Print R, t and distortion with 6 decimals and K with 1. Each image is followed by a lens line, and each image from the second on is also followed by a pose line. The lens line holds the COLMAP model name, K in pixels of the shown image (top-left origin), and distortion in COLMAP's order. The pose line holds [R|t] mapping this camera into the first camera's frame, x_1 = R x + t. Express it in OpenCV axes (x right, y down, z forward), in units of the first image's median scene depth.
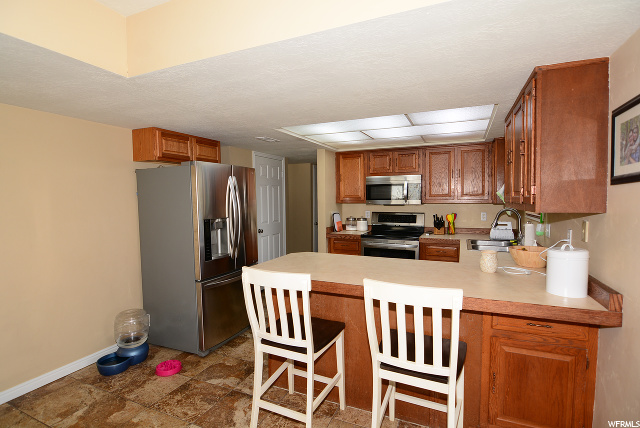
lens RADIAL K [[322.5, 0, 320.0], [0, 322.5, 214.0], [0, 0, 1]] dist [-0.016833, -0.000351]
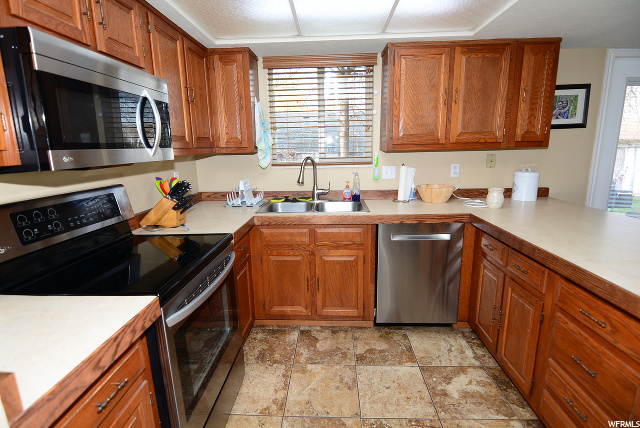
lens RADIAL K [[327.7, 0, 320.0], [0, 327.7, 214.0], [0, 0, 1]] dist [-0.005810, -0.001429]
pose [[-0.371286, -0.176631, 0.911564, -0.197993], [0.070008, 0.973620, 0.217170, -0.066291], [-0.925875, 0.144449, -0.349126, 1.615230]]
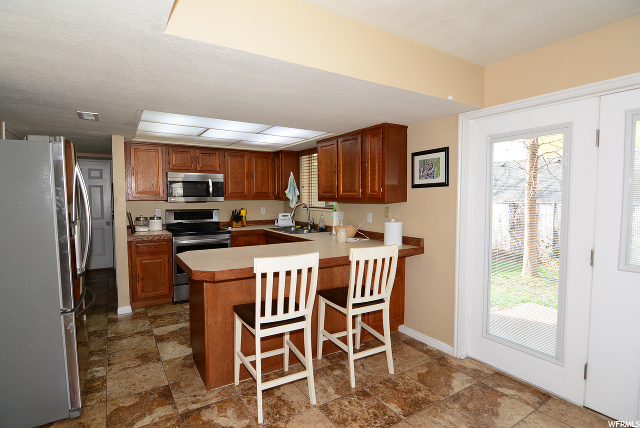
lens RADIAL K [[327.7, 0, 320.0], [0, 327.7, 214.0], [0, 0, 1]] dist [-0.005810, -0.001429]
pose [[0.564701, -0.038220, 0.824410, -0.680415], [0.037863, 0.999075, 0.020382, 0.006164], [-0.824426, 0.019705, 0.565626, 0.159993]]
